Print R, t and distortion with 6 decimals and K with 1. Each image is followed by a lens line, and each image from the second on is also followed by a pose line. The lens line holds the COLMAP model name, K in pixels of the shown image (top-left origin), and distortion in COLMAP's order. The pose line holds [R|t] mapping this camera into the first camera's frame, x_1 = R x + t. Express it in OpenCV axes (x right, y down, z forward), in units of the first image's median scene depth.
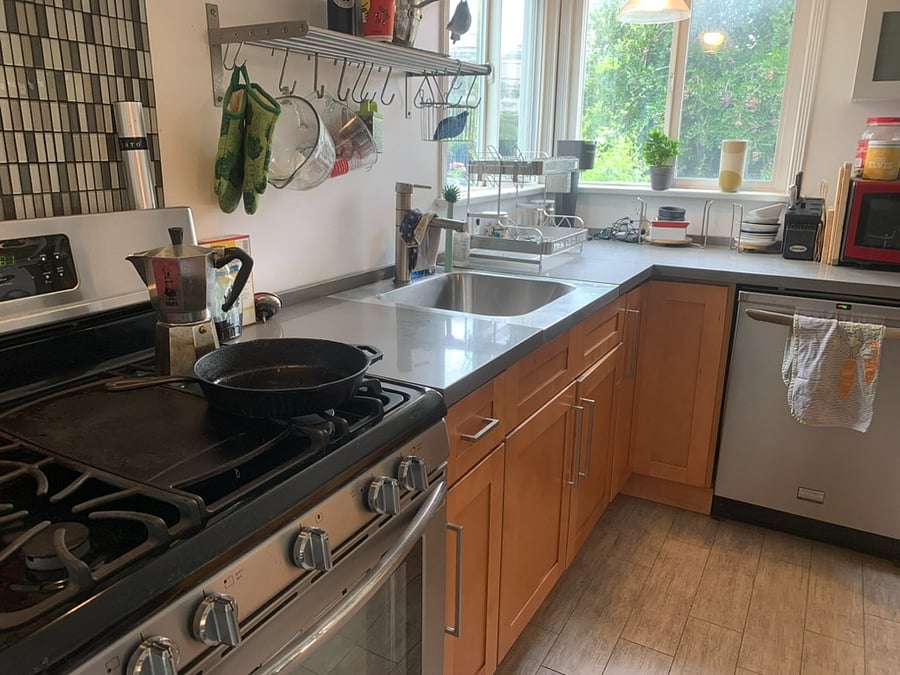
lens RADIAL K [[706.7, 0, 447.9], [0, 706.7, 337.8], [0, 0, 1]] dist [-0.001990, -0.006461]
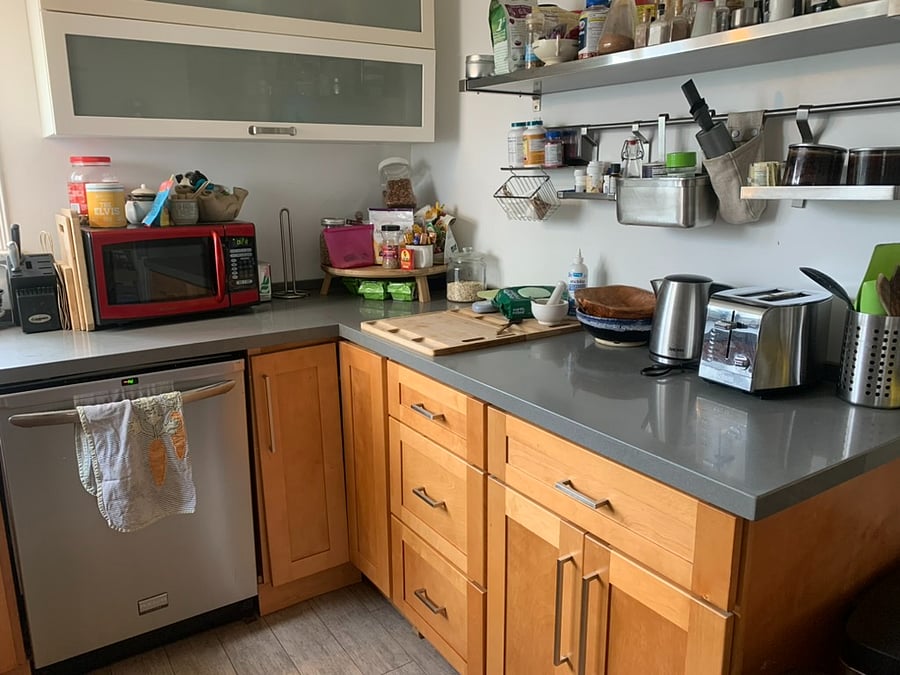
lens RADIAL K [[706.7, 0, 448.3], [0, 706.7, 340.4], [0, 0, 1]] dist [-0.001990, -0.006461]
pose [[0.477954, -0.213447, 0.852056, 0.034453], [0.243156, 0.964270, 0.105161, -0.086716], [-0.844059, 0.156920, 0.512778, 0.236285]]
